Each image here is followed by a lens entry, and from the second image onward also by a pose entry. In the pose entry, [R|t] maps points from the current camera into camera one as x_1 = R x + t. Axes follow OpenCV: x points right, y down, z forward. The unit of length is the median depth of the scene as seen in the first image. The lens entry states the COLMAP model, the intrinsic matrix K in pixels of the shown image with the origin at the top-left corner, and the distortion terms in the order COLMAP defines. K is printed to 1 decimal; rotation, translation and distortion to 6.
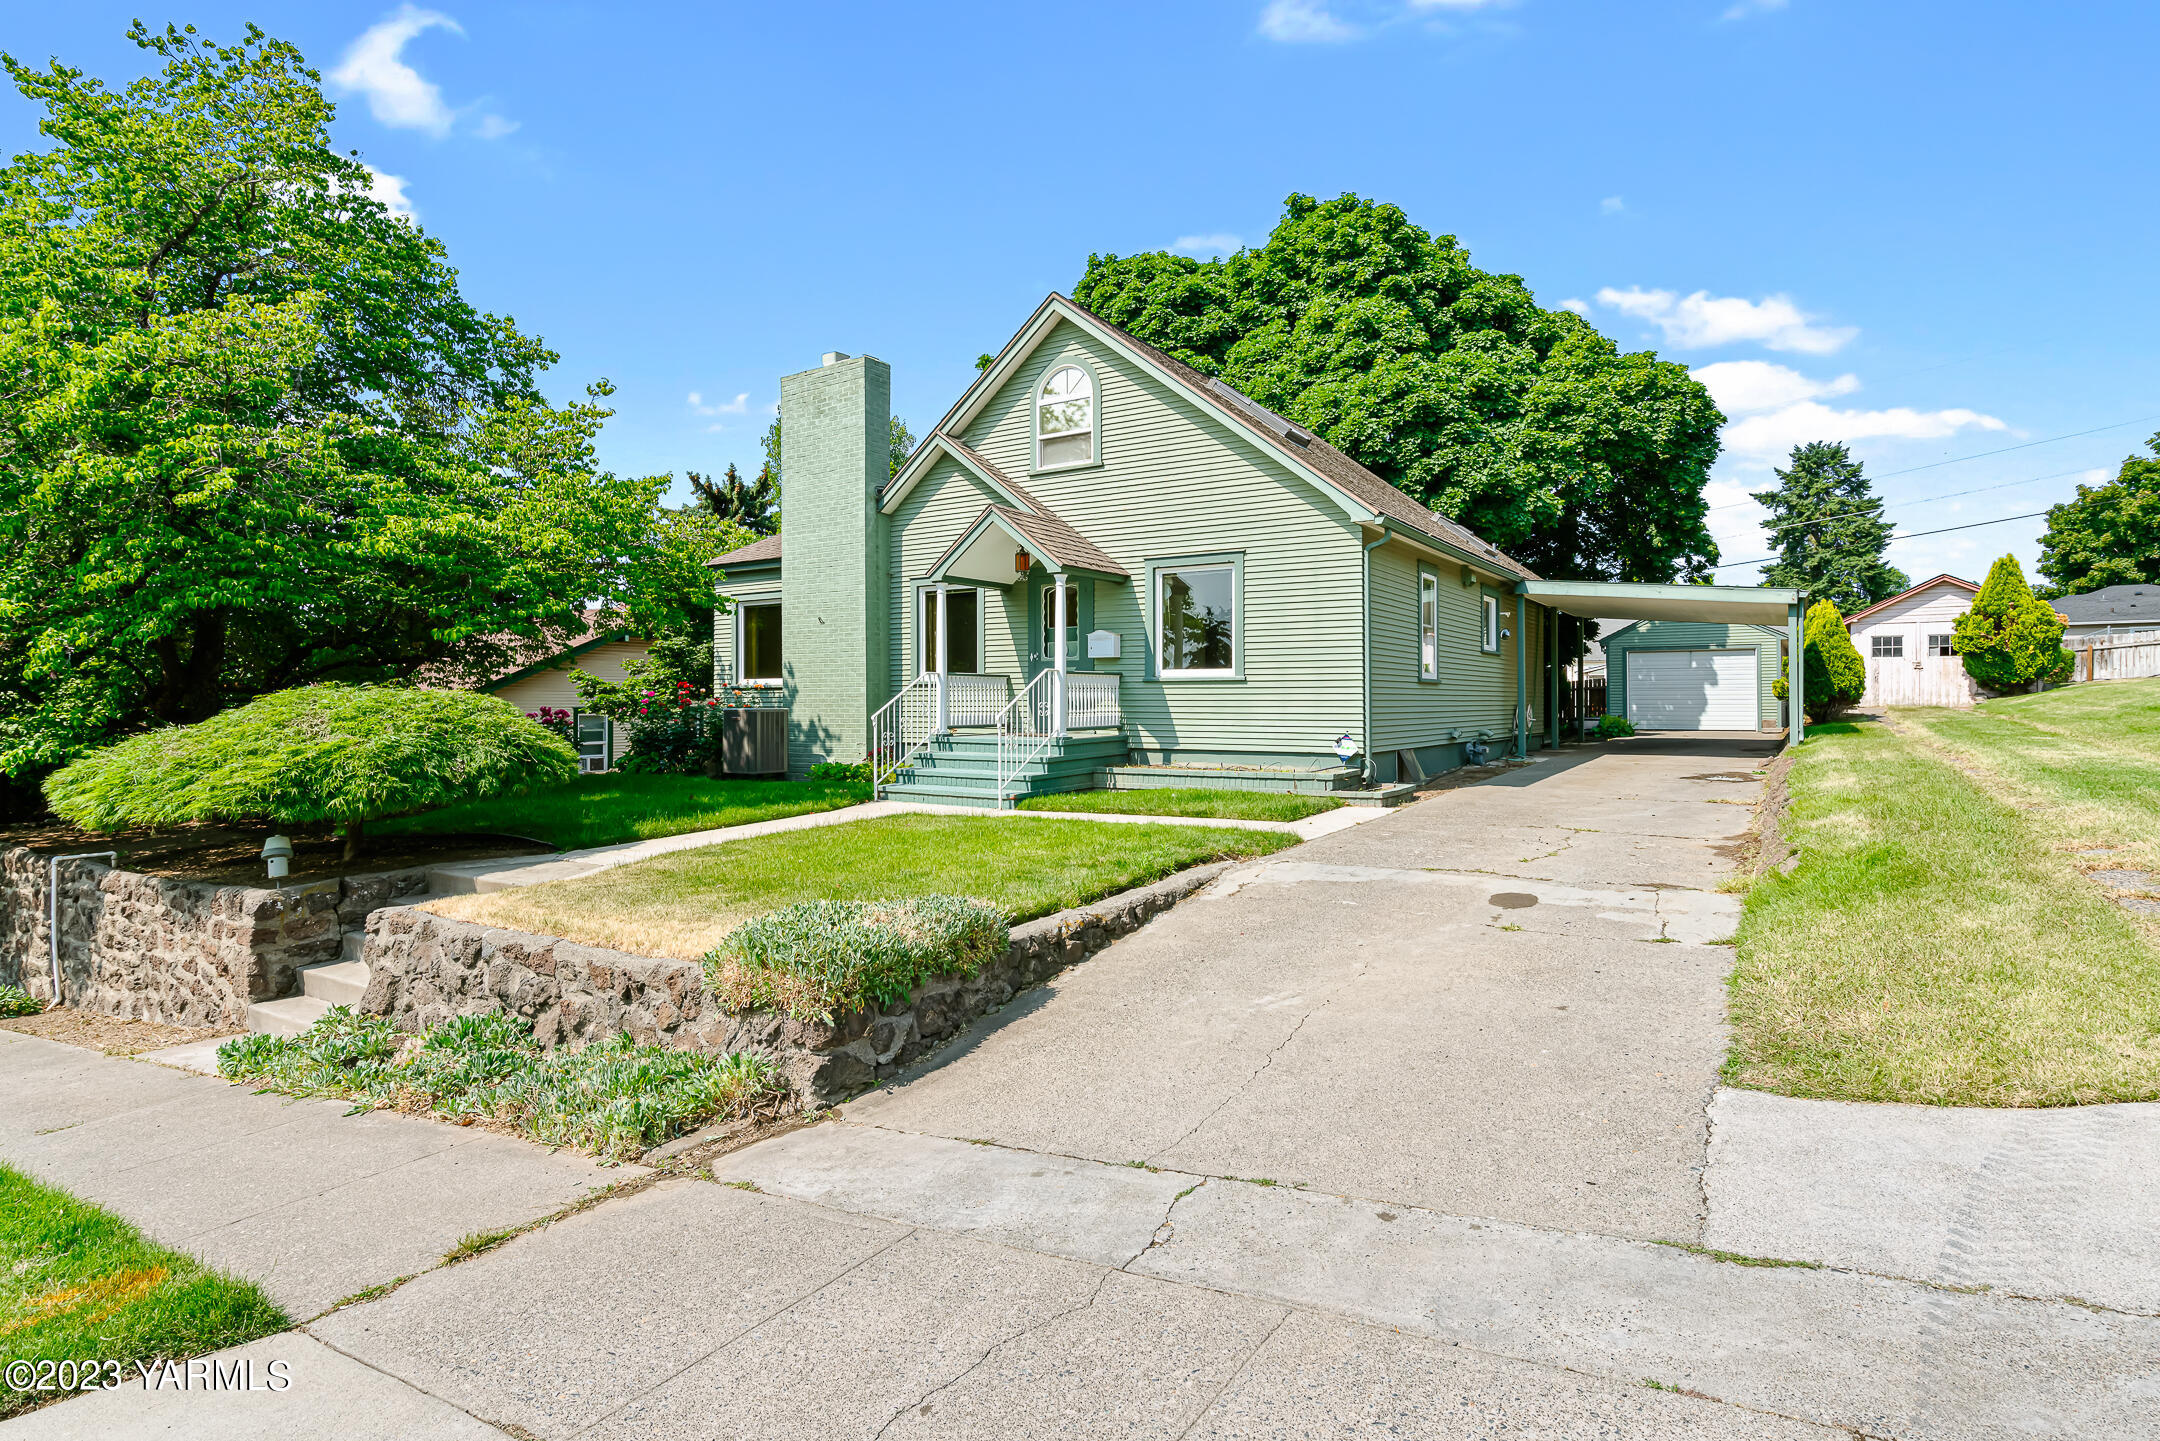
lens RADIAL K [[1100.2, 0, 1072.5], [0, 1100.2, 686.7], [0, 0, 1]] dist [0.000551, 0.000448]
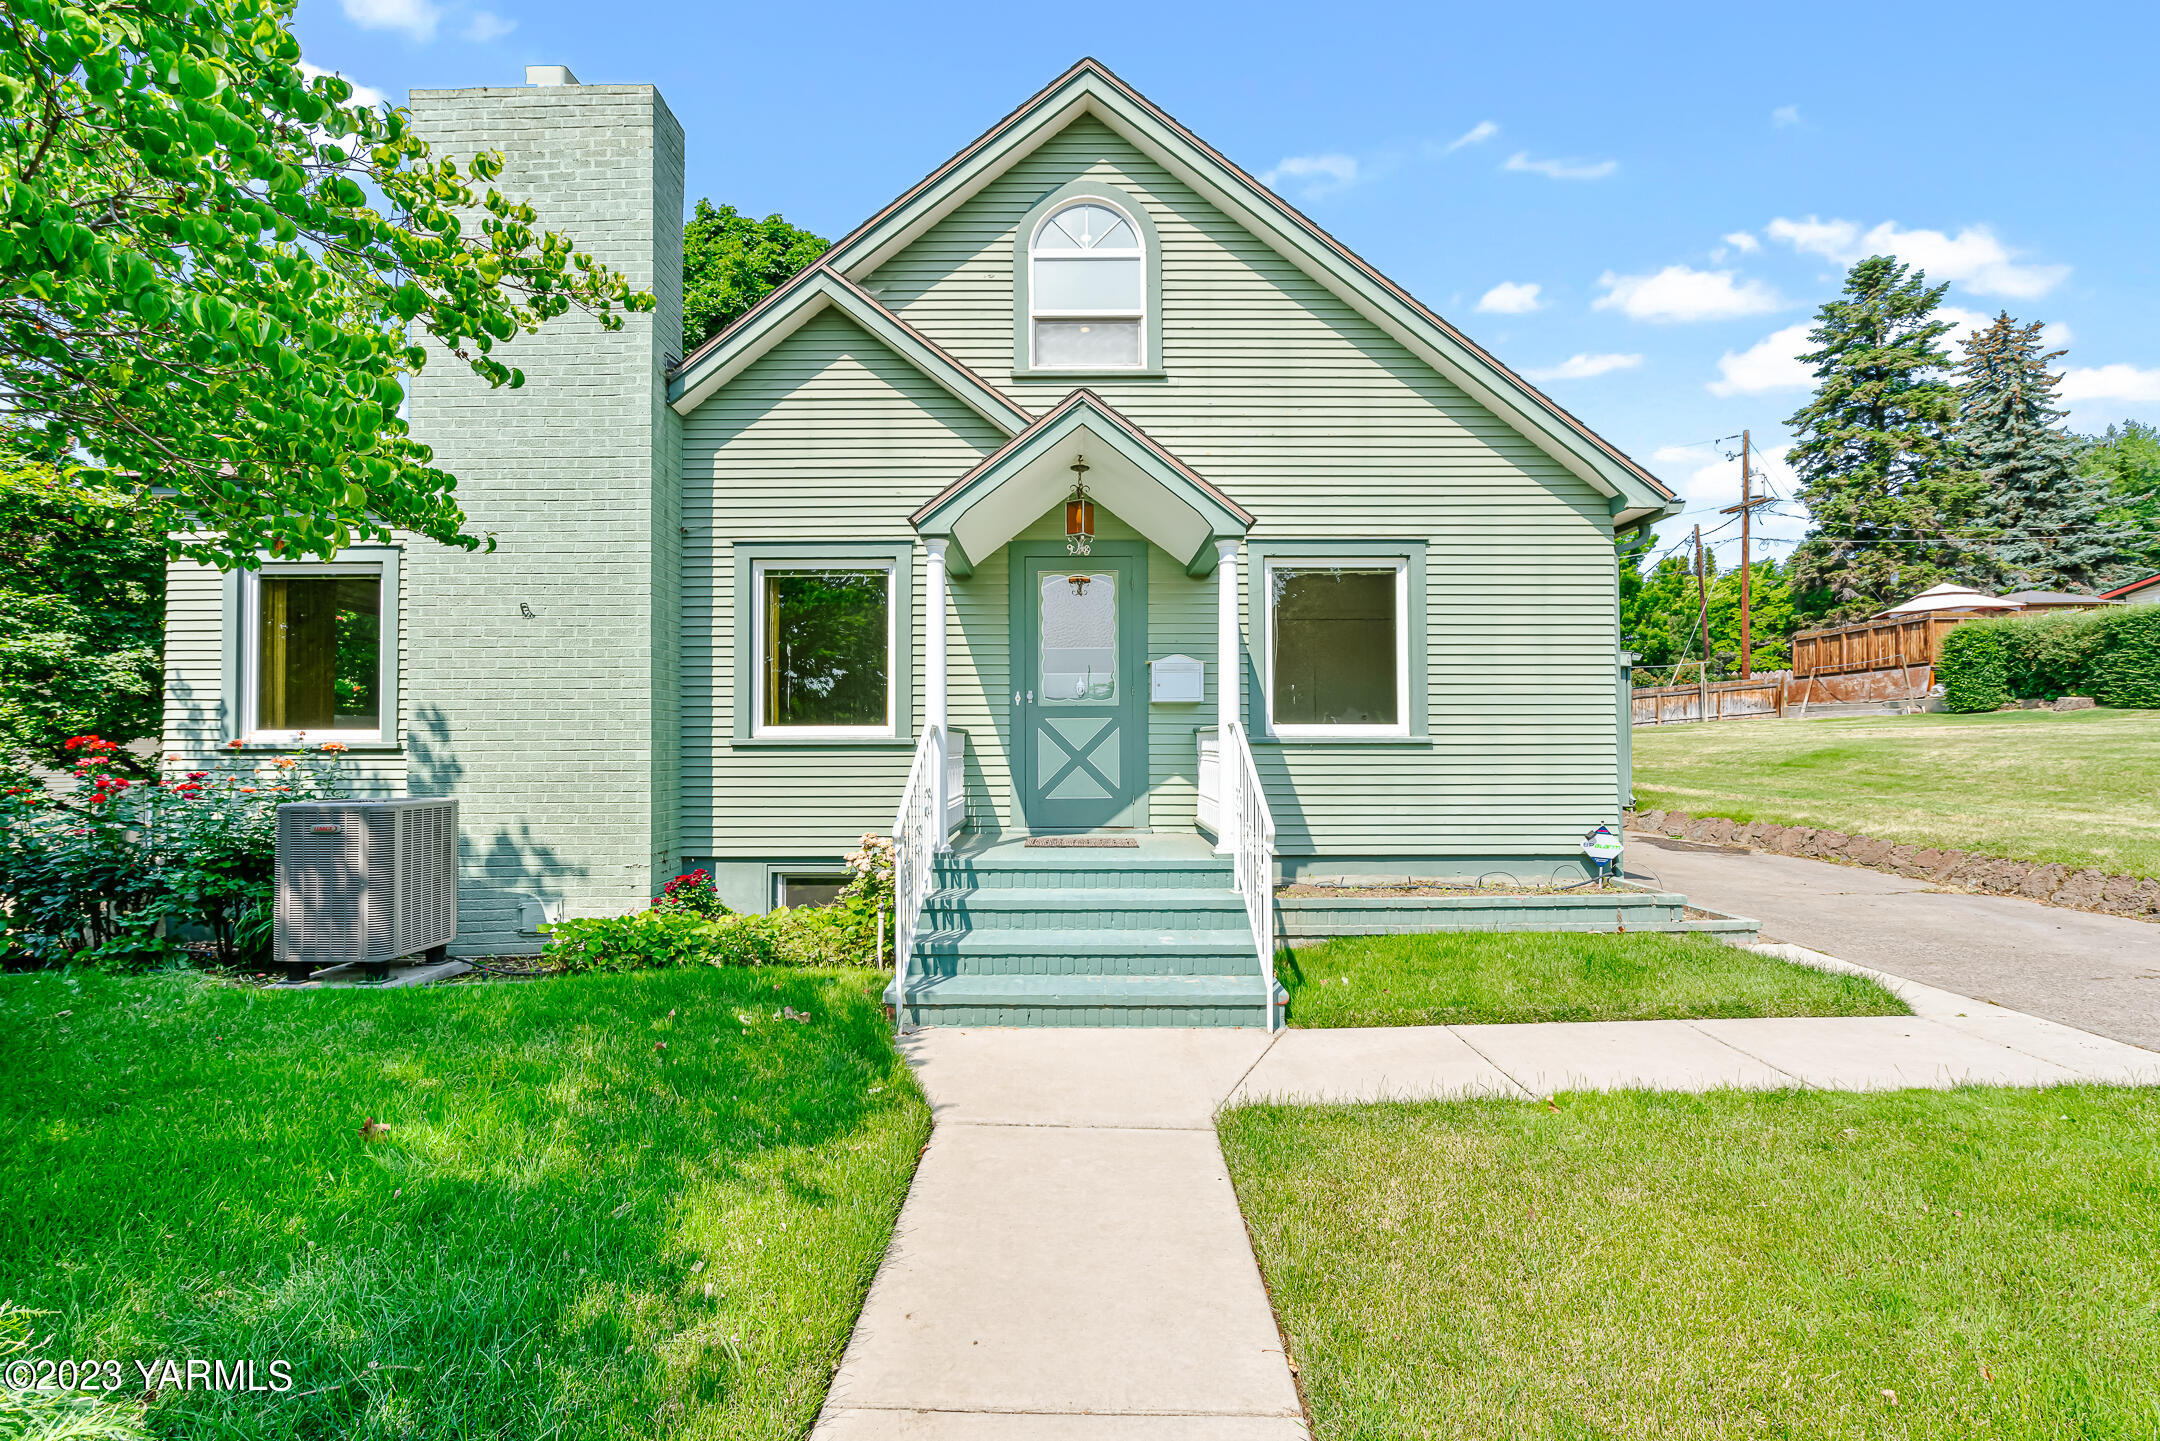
lens RADIAL K [[959.9, 0, 1080.0], [0, 959.9, 720.5], [0, 0, 1]] dist [-0.000202, 0.000137]
pose [[0.837219, 0.012793, 0.546718, -0.257160], [-0.005657, 0.999875, -0.014733, -0.007891], [-0.546839, 0.009242, 0.837187, 0.527205]]
